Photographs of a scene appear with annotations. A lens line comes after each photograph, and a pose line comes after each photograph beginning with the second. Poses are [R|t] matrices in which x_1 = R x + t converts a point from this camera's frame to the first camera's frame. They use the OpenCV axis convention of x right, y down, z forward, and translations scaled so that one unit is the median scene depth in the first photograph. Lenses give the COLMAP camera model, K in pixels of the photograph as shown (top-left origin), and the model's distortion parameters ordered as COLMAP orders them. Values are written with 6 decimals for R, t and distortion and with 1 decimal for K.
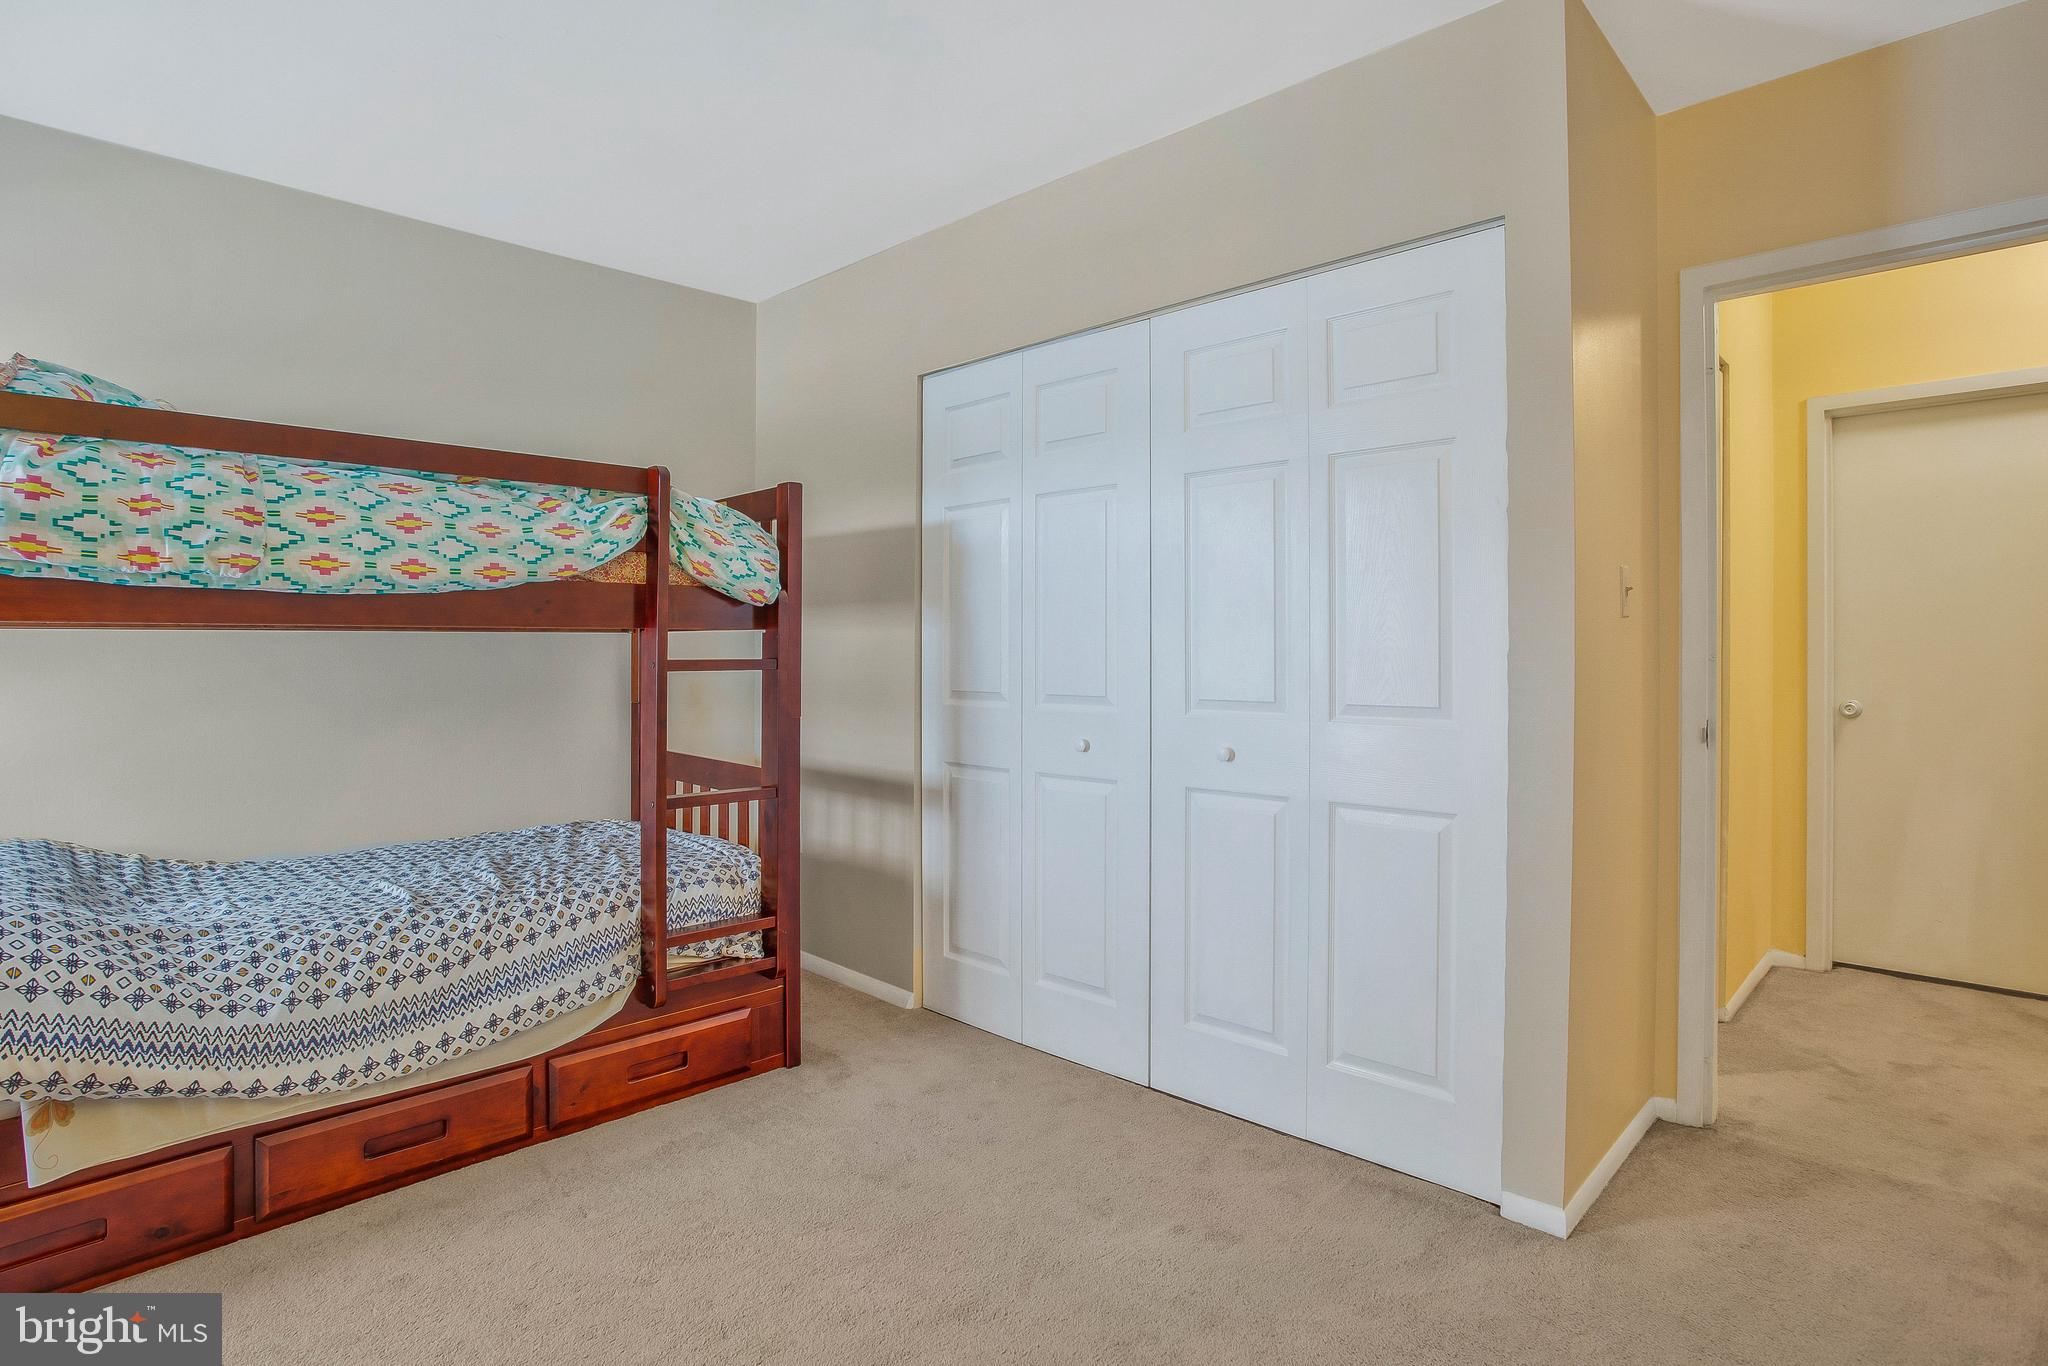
lens RADIAL K [[1044.8, 0, 1024.0], [0, 1044.8, 683.0], [0, 0, 1]] dist [-0.001169, 0.000063]
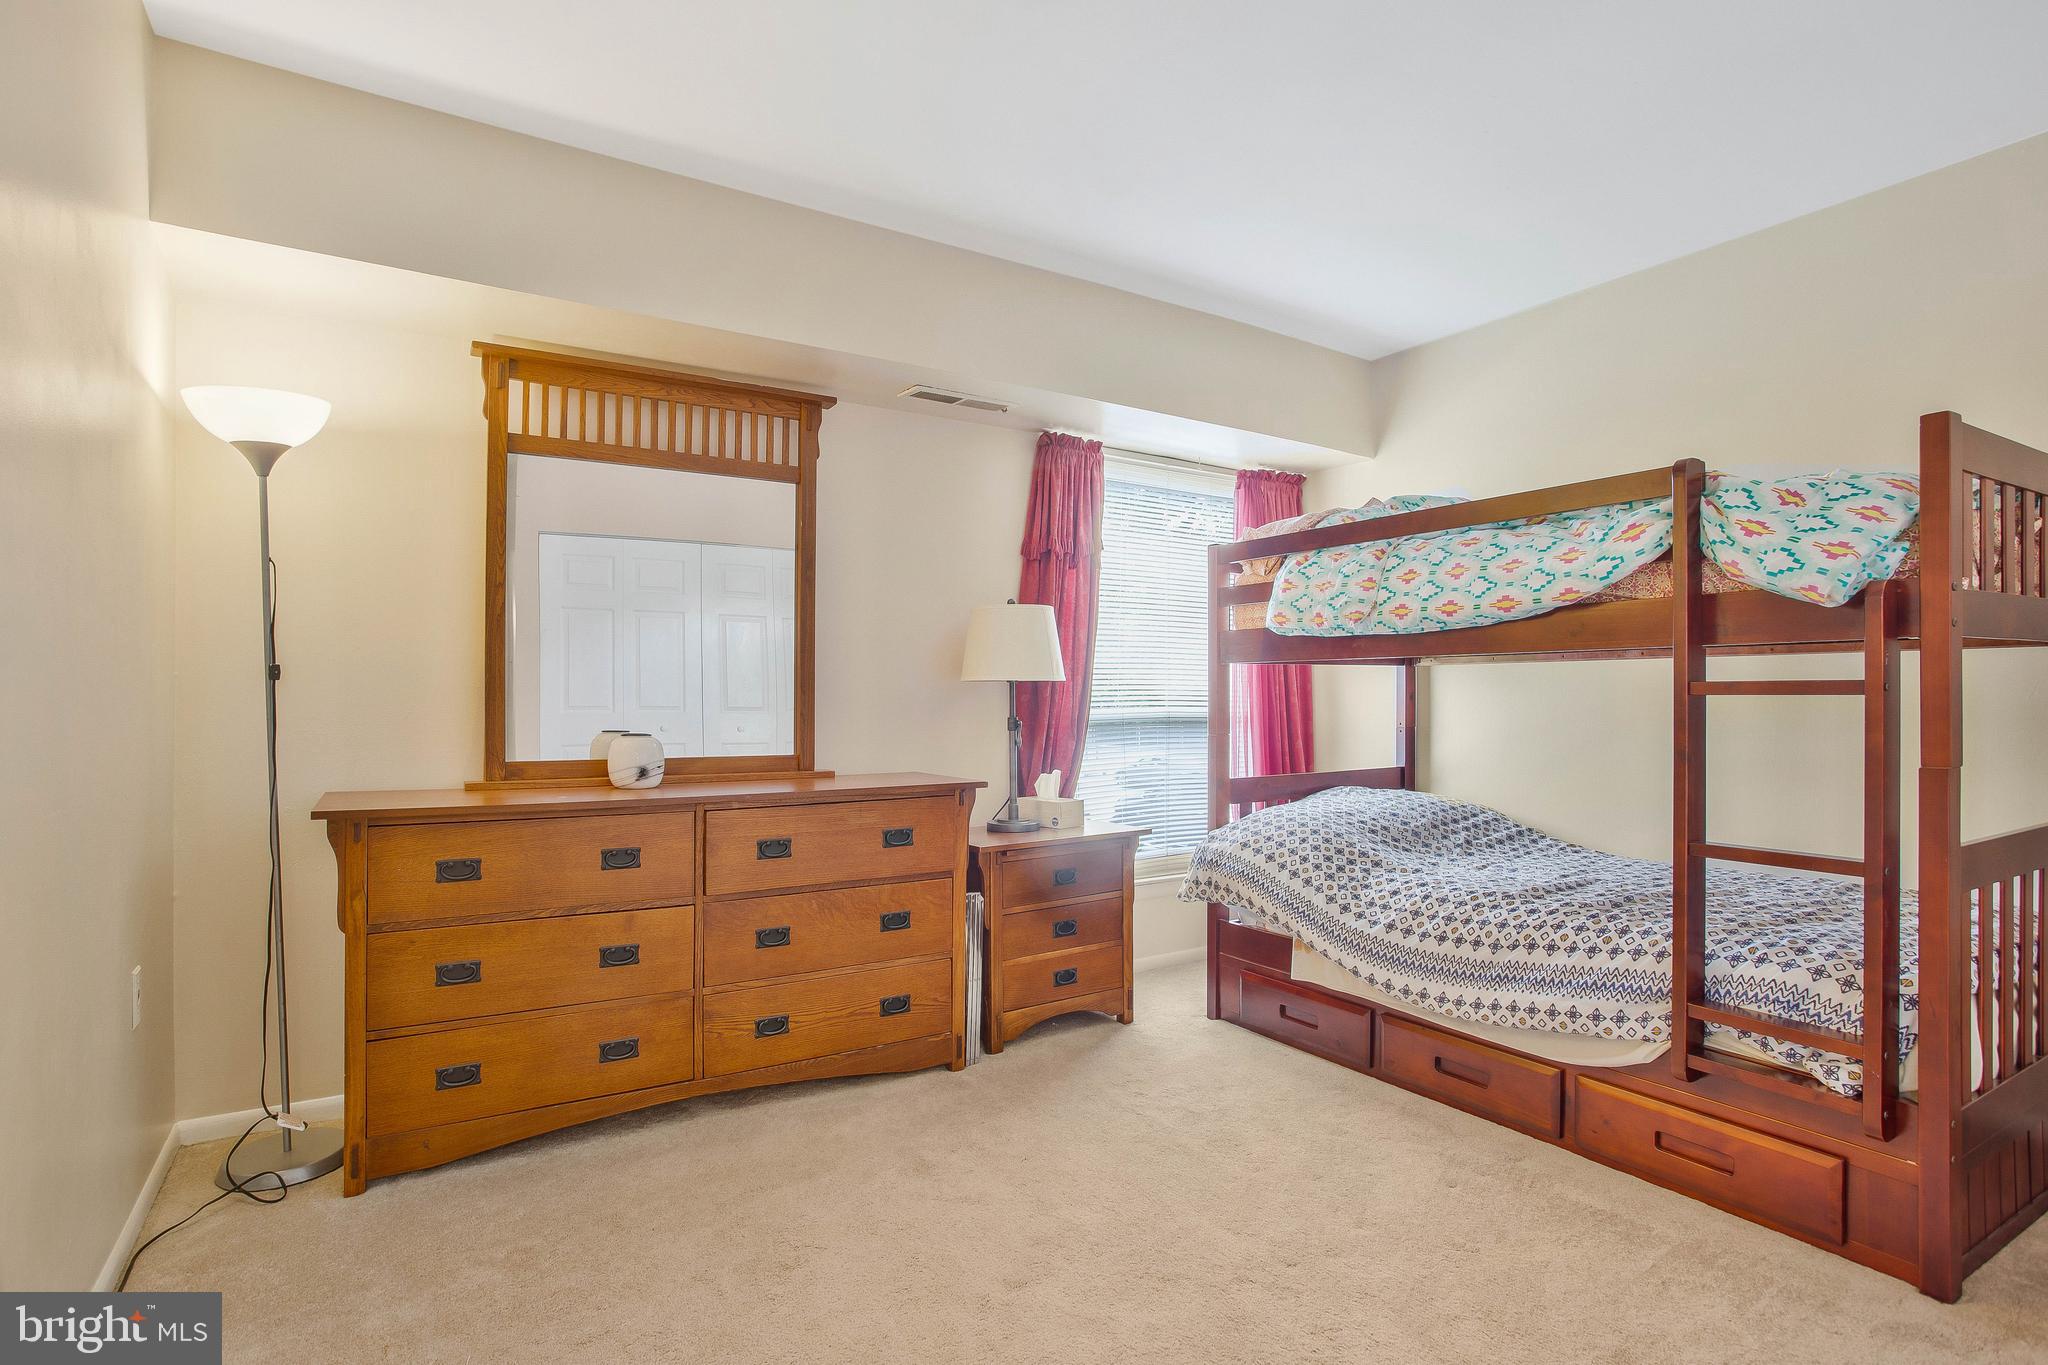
lens RADIAL K [[1054.3, 0, 1025.2], [0, 1054.3, 706.1], [0, 0, 1]] dist [-0.054786, 0.034879]
pose [[-0.218488, 0.017097, -0.975690, 0.651871], [-0.025236, 0.999413, 0.023164, -0.008442], [0.975513, 0.029684, -0.217928, 0.693280]]
